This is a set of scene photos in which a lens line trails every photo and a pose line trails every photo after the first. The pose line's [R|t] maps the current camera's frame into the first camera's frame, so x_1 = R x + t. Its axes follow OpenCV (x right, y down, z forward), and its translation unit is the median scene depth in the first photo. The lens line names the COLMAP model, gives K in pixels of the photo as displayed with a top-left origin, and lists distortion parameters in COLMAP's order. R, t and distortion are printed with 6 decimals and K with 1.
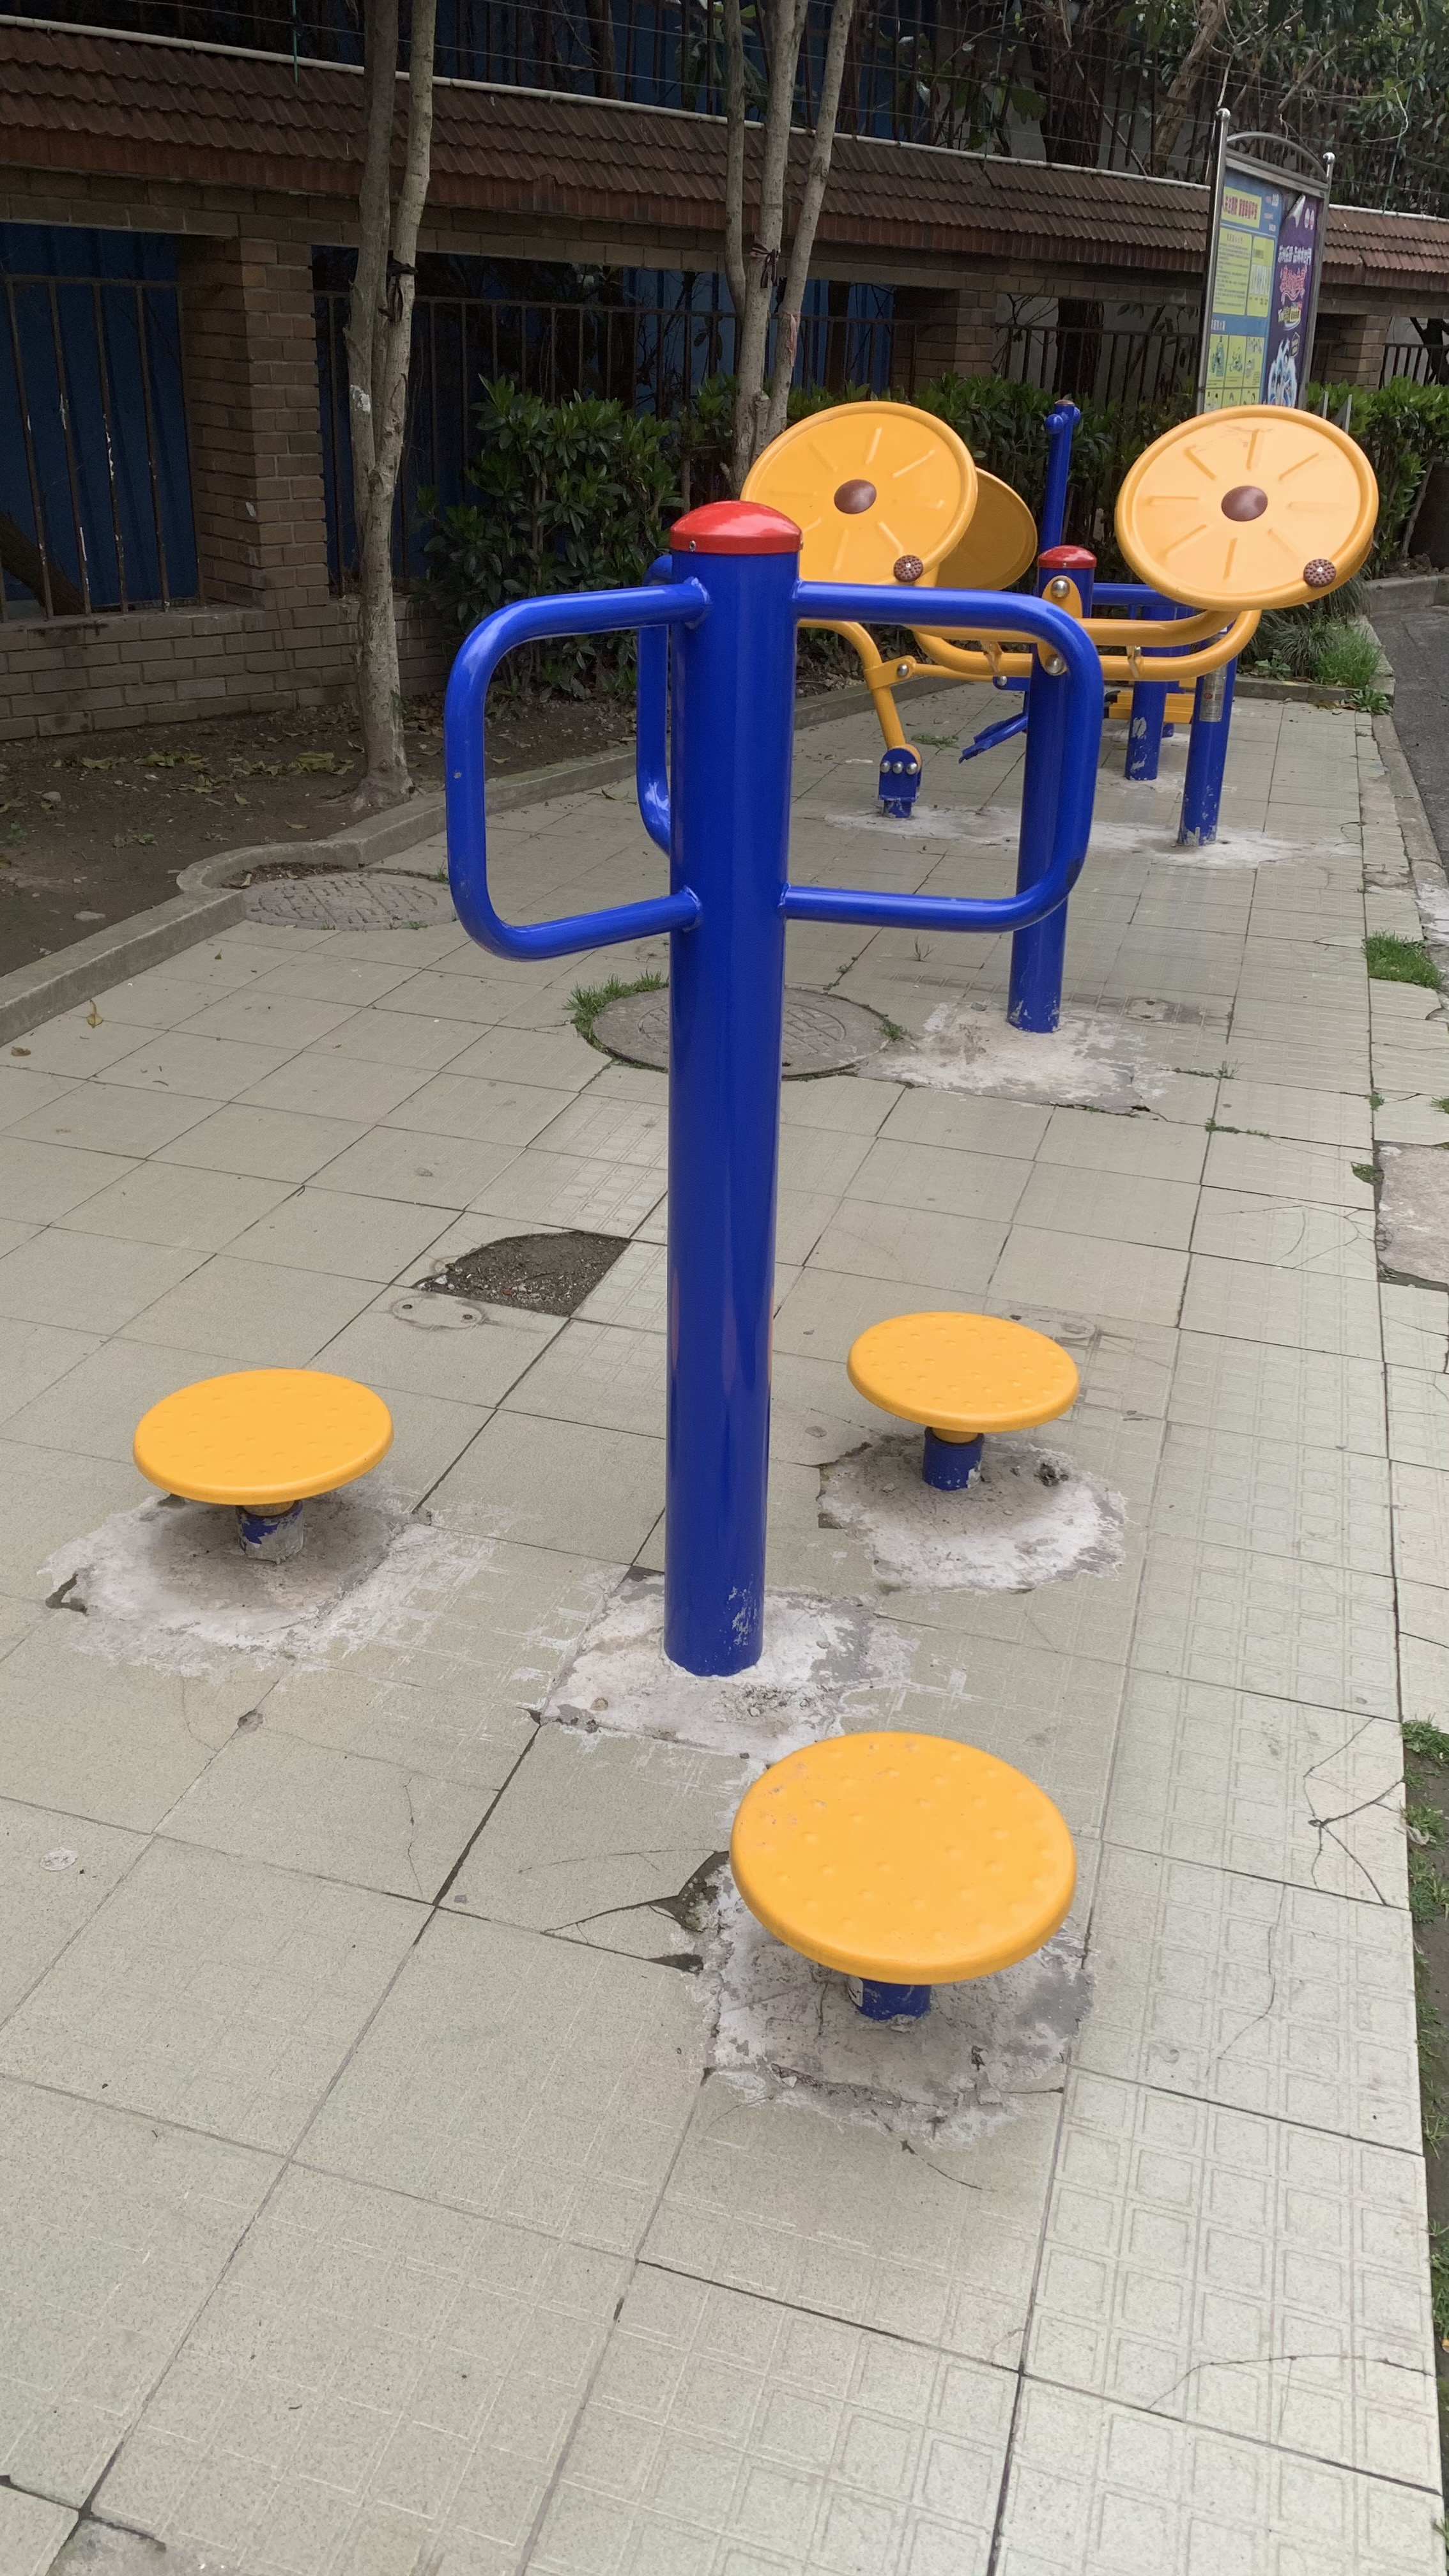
lens RADIAL K [[1852.0, 0, 724.5], [0, 1852.0, 1288.0], [0, 0, 1]] dist [-0.005156, -0.002641]
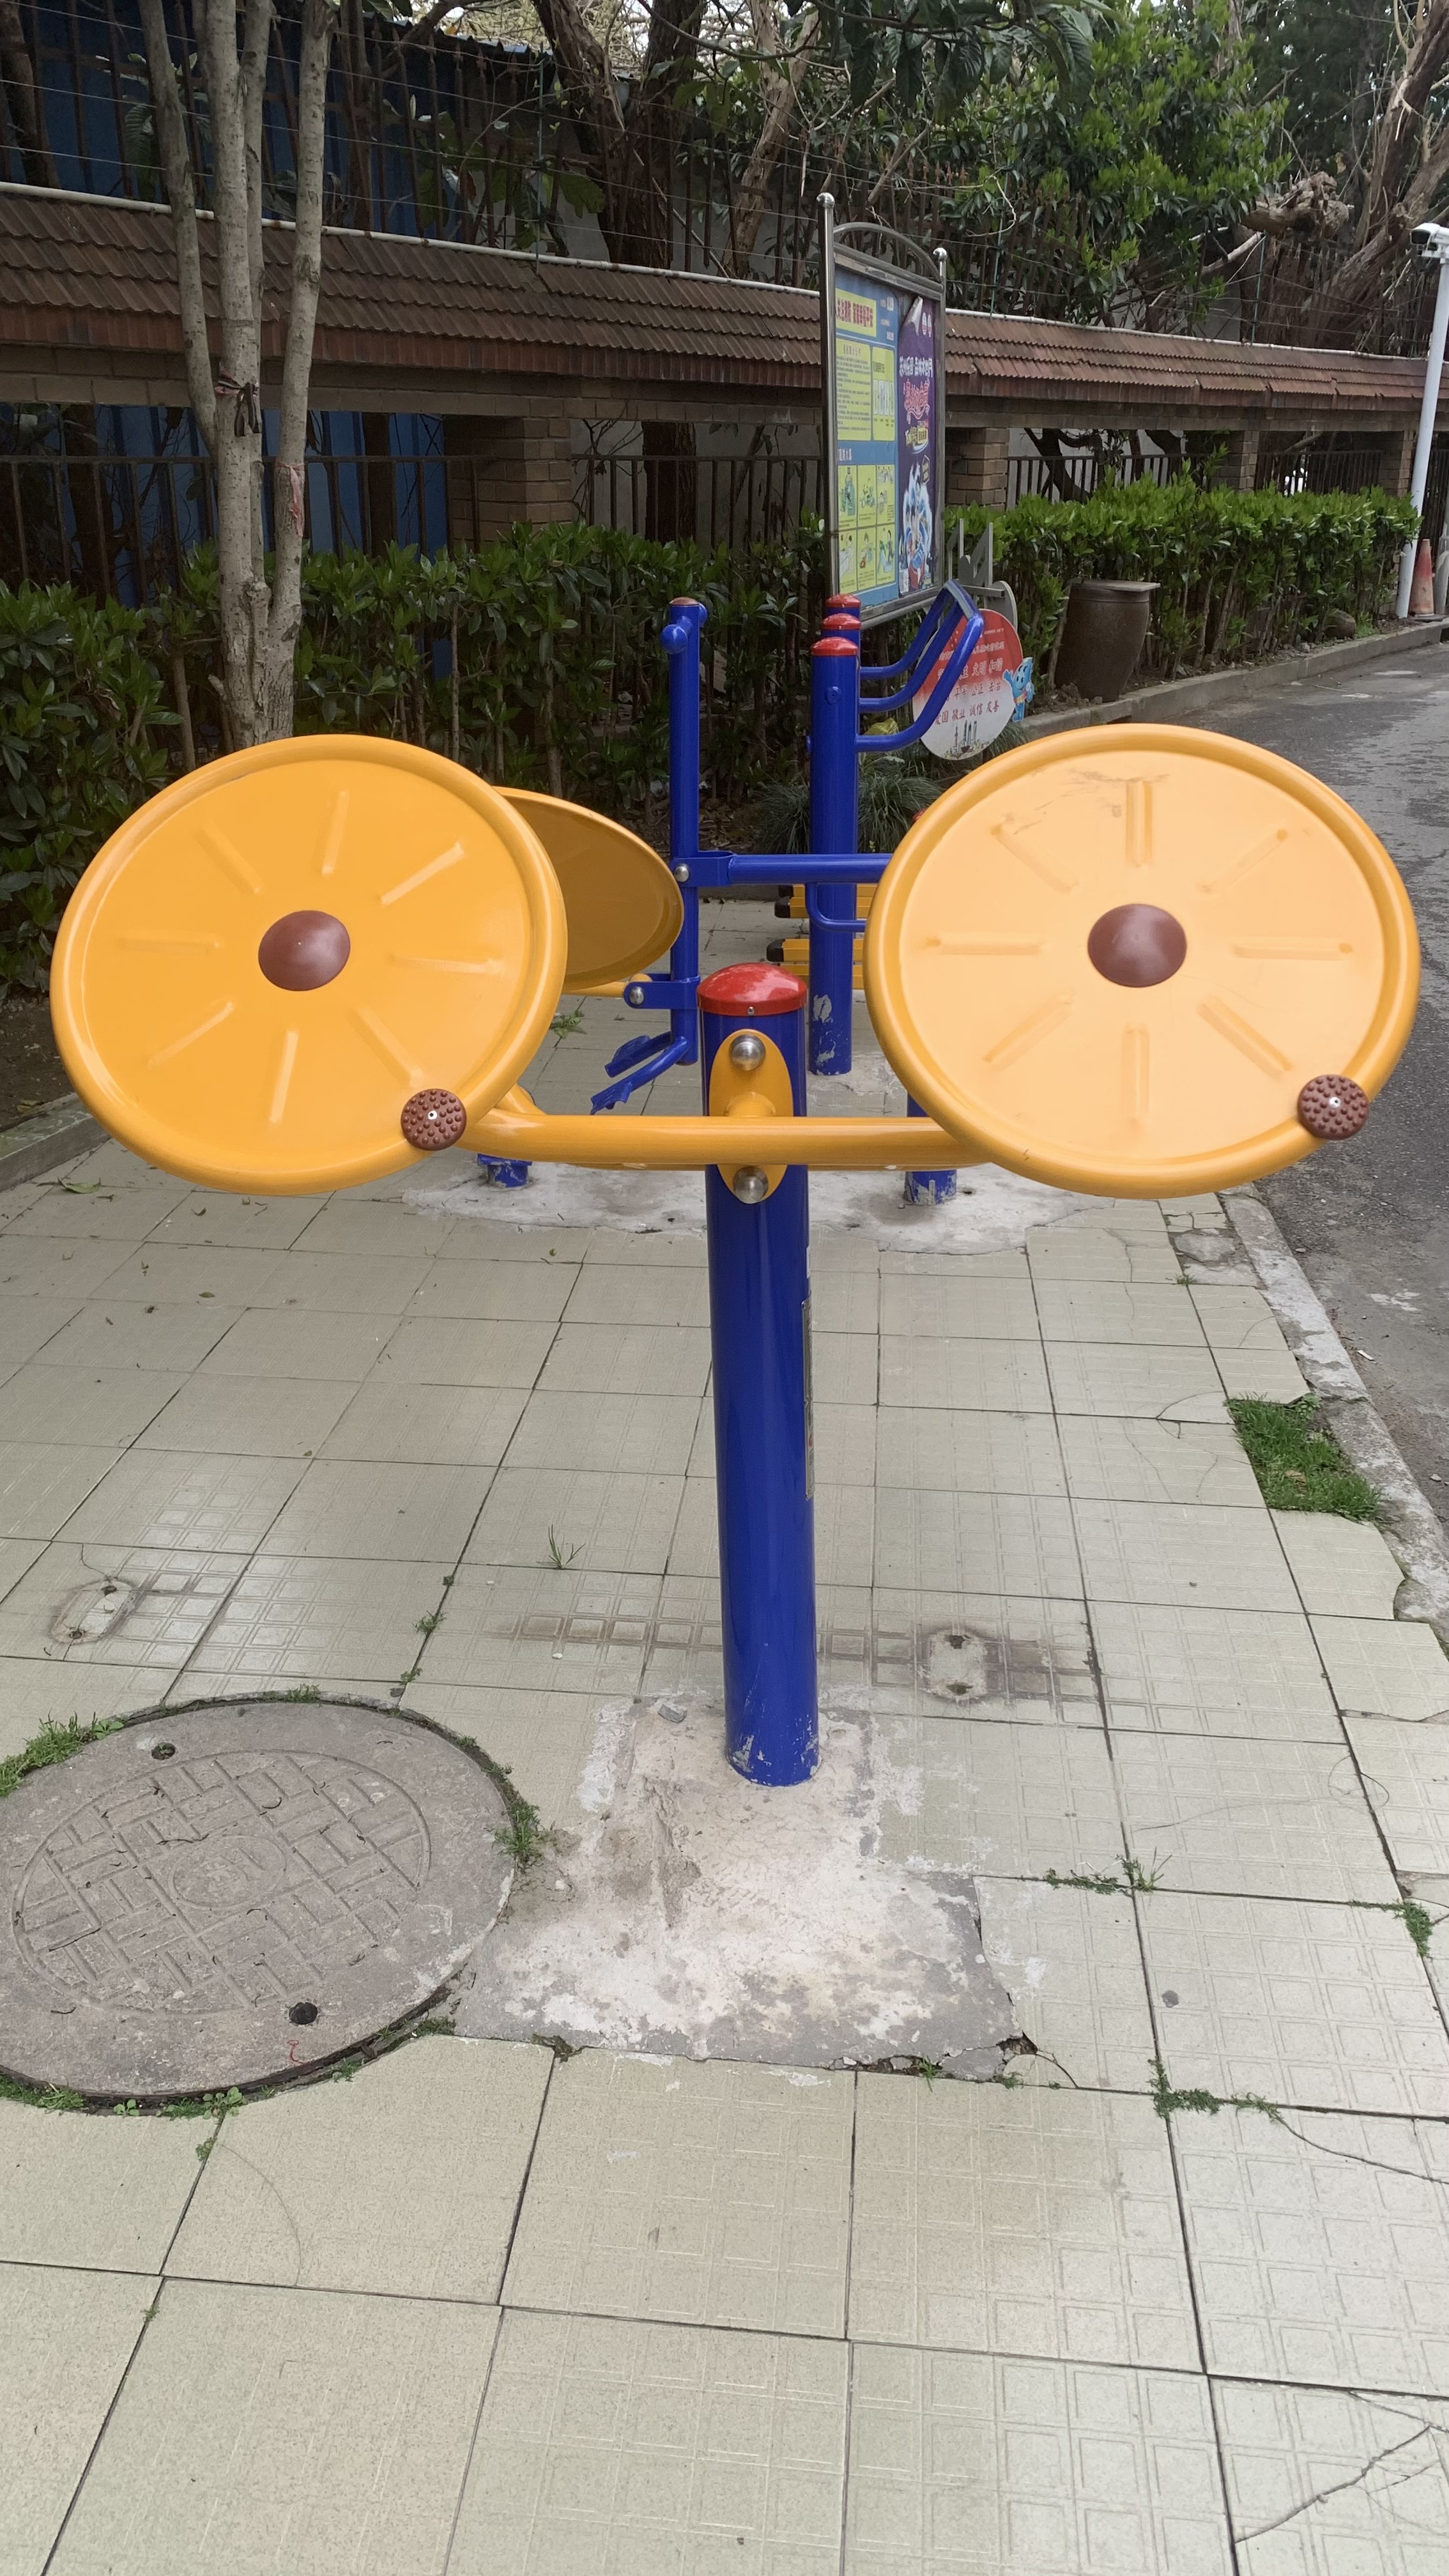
lens RADIAL K [[1852.0, 0, 724.5], [0, 1852.0, 1288.0], [0, 0, 1]] dist [-0.005156, -0.002641]
pose [[0.979189, -0.105233, 0.173539, 0.034832], [0.112771, 0.993034, -0.034135, -0.131050], [-0.168738, 0.052995, 0.984235, 0.220449]]
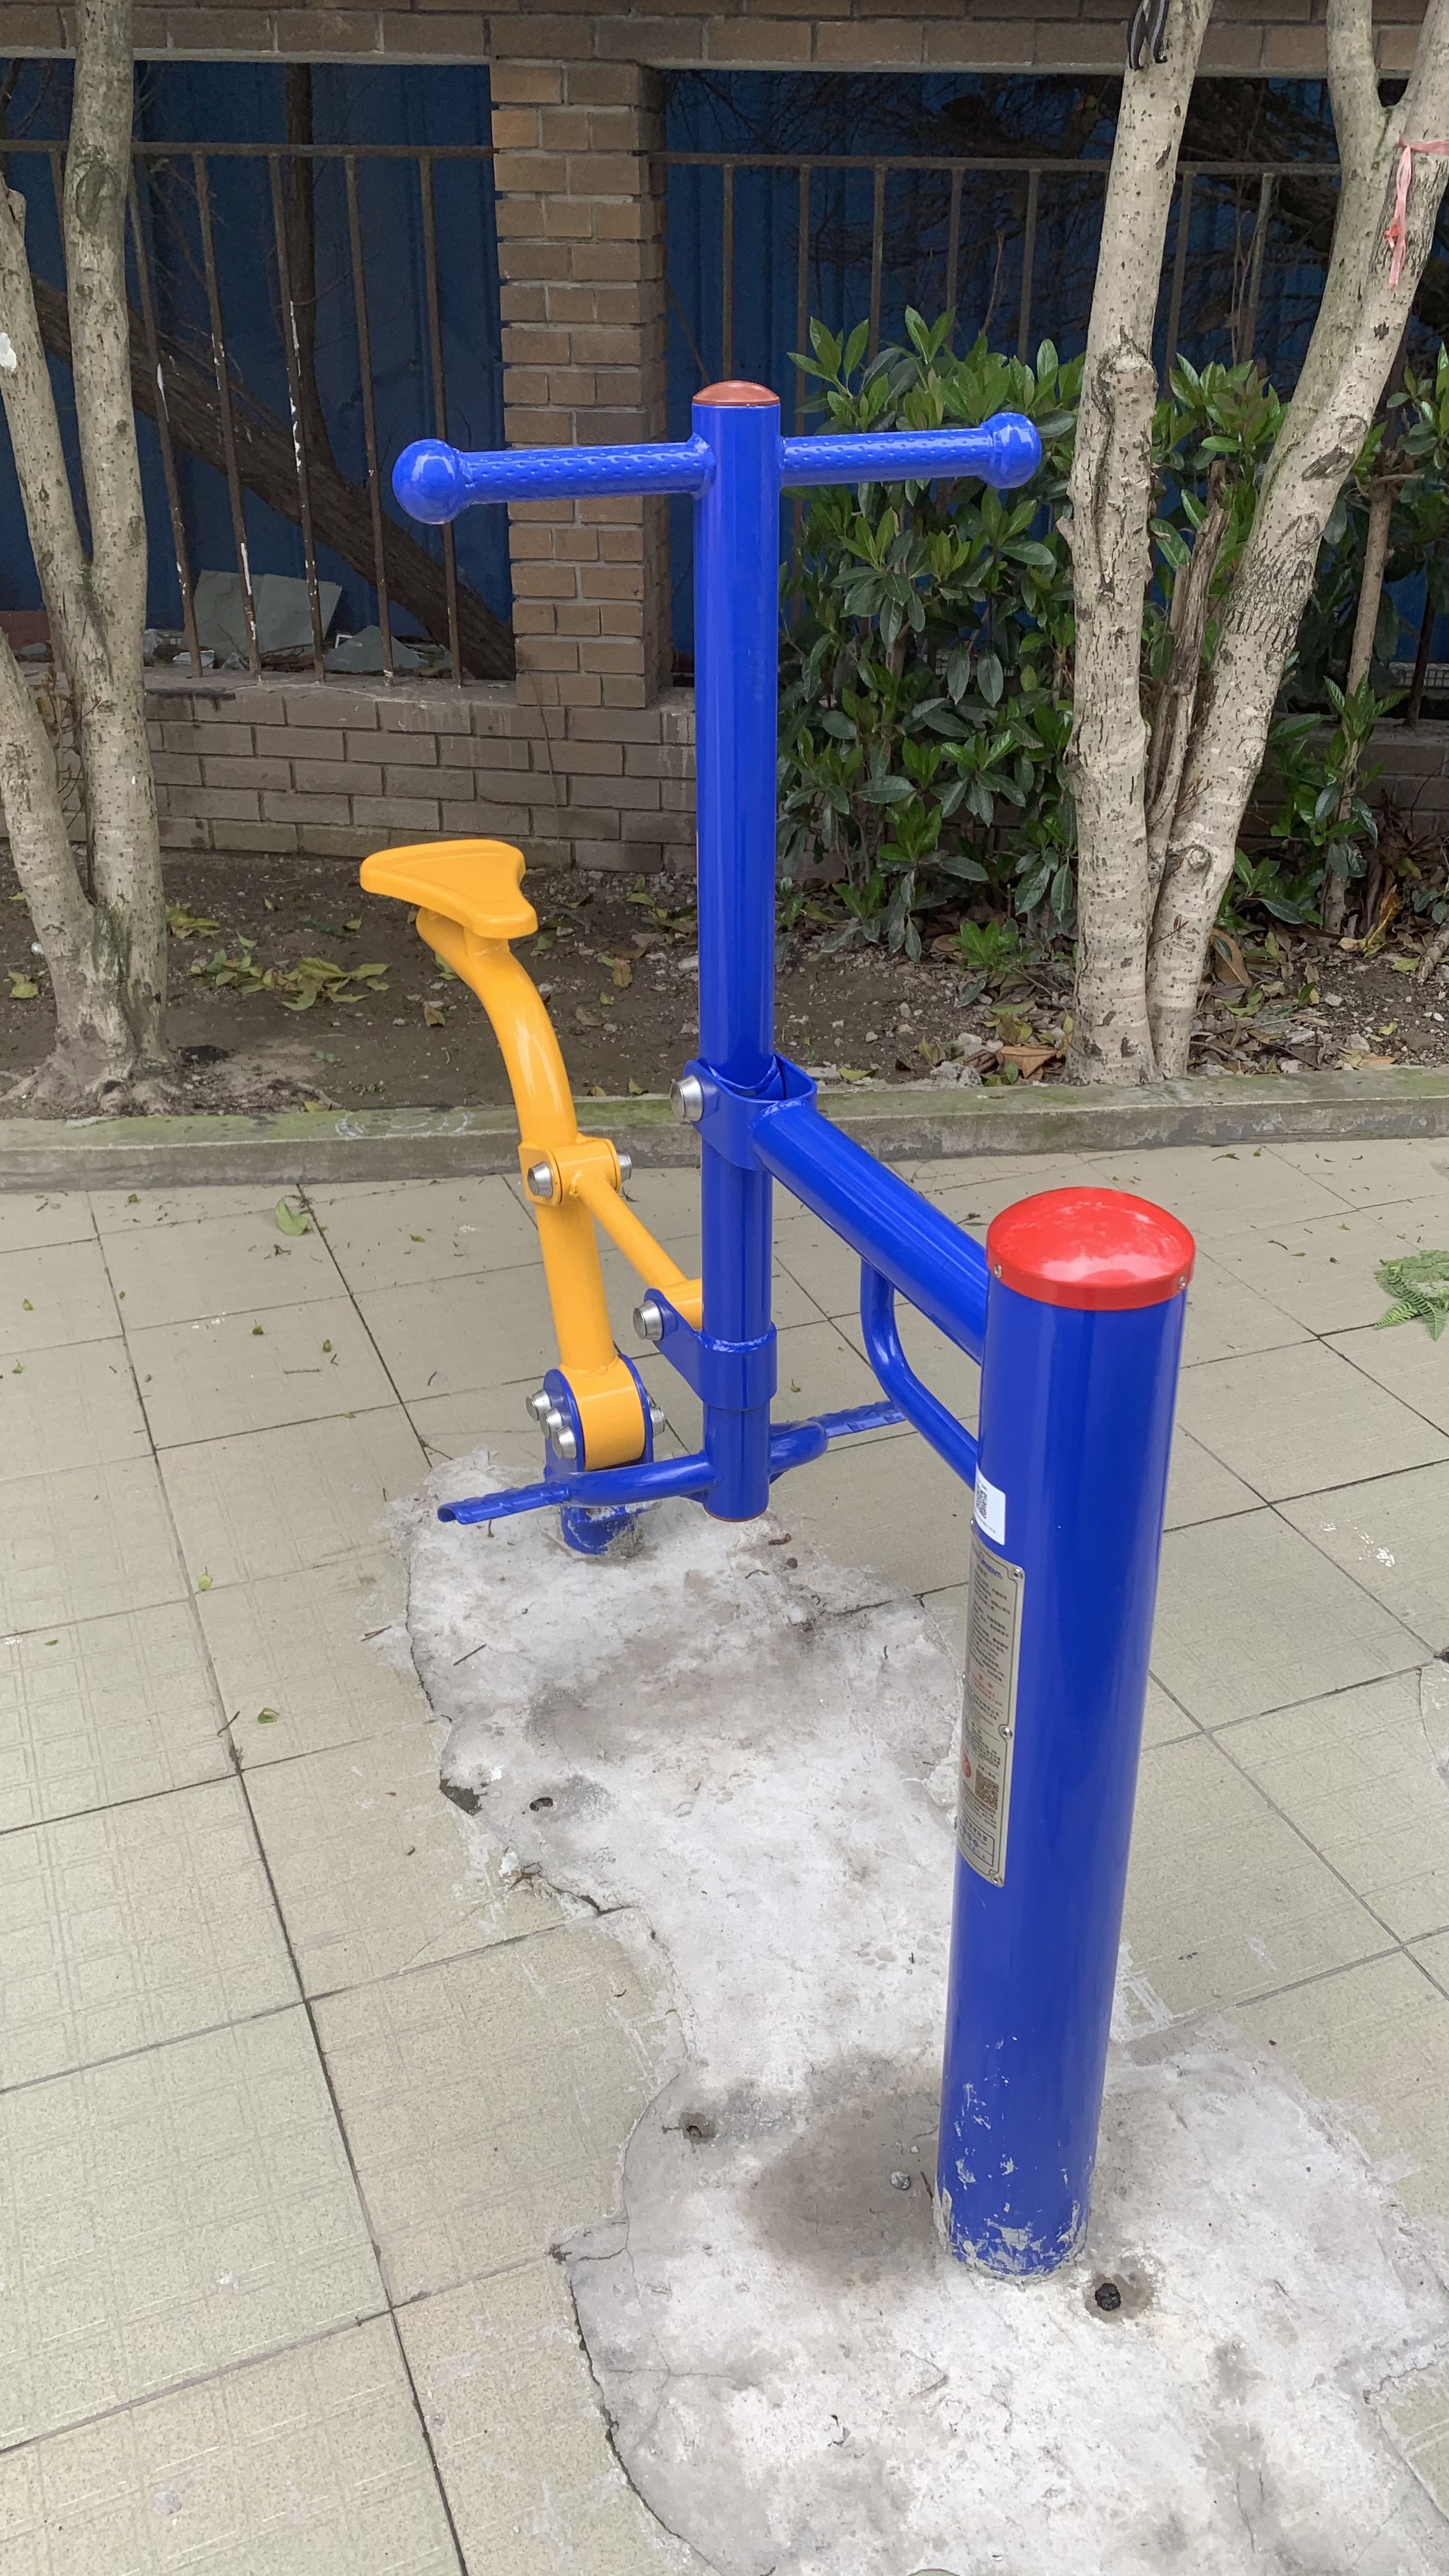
lens RADIAL K [[1992.3, 0, 724.5], [0, 1992.3, 1288.0], [0, 0, 1]] dist [-0.002607, -0.000565]
pose [[0.623728, 0.341140, -0.703268, 0.262699], [-0.354280, 0.925391, 0.134677, -0.260736], [0.696742, 0.165152, 0.698052, 0.544261]]
